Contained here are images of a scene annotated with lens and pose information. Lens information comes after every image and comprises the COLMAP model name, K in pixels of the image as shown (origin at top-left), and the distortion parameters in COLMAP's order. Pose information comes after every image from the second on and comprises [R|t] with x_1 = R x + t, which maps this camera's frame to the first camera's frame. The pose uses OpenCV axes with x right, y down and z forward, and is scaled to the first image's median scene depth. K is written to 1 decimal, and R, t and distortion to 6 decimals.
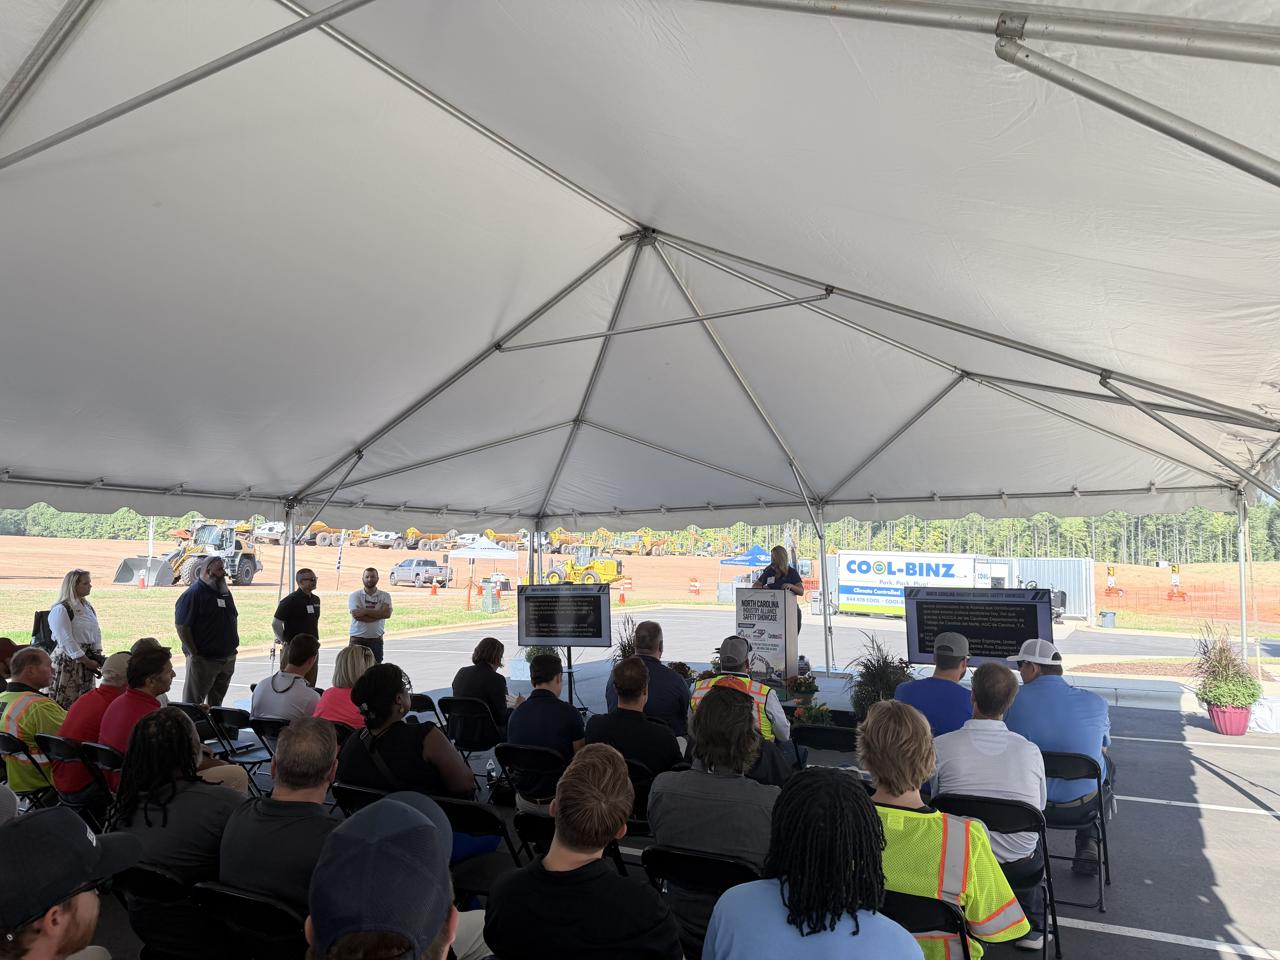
lens RADIAL K [[886.3, 0, 638.0], [0, 886.3, 473.2], [0, 0, 1]] dist [0.082496, -0.101214]
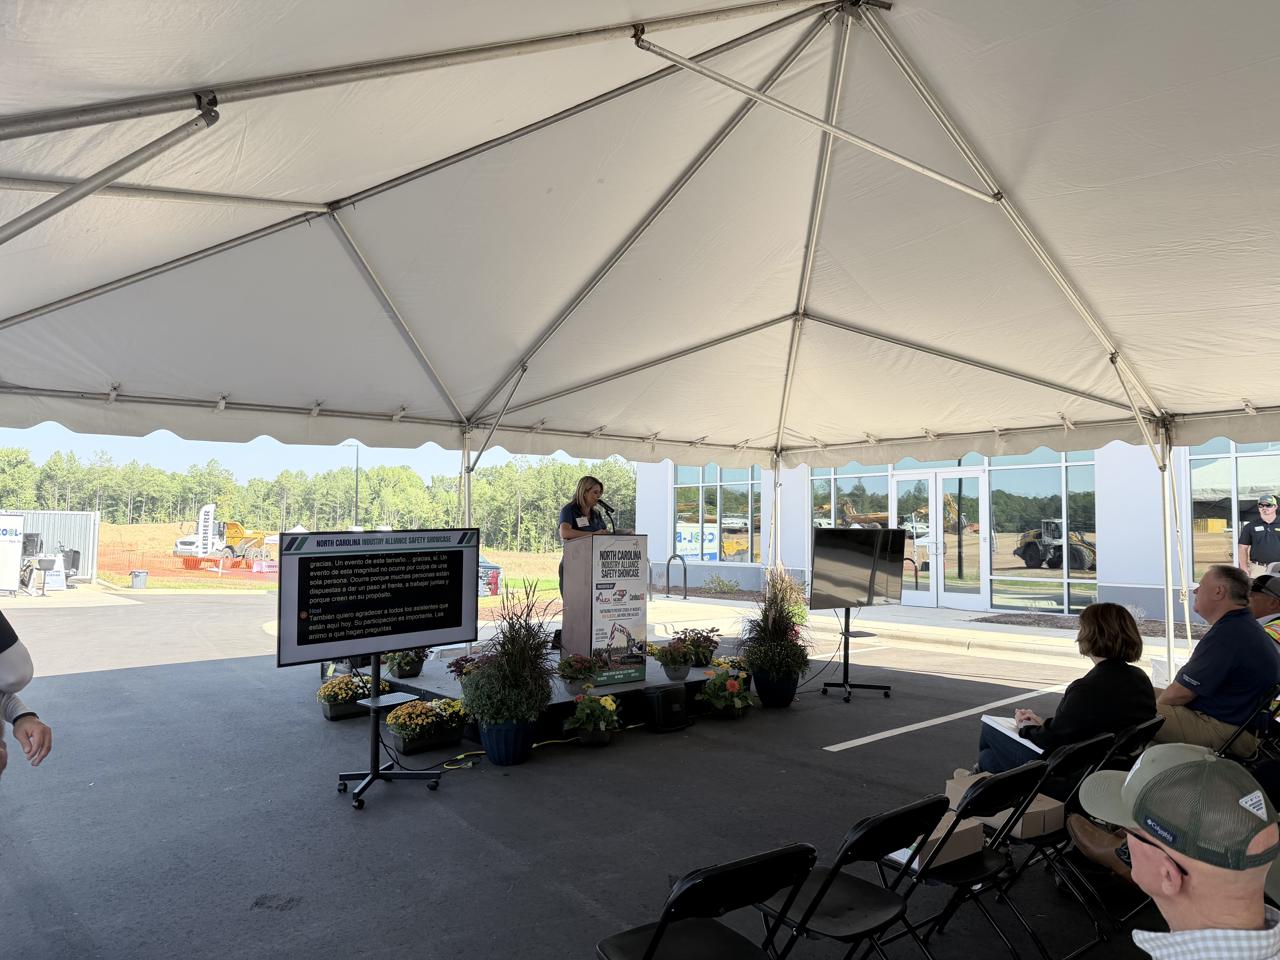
lens RADIAL K [[886.3, 0, 642.3], [0, 886.3, 480.9], [0, 0, 1]] dist [0.082496, -0.101214]
pose [[0.336691, 0.052158, 0.940170, -0.513992], [-0.100689, 0.994734, -0.019127, 0.092400], [-0.936216, -0.088225, 0.340169, 0.696188]]
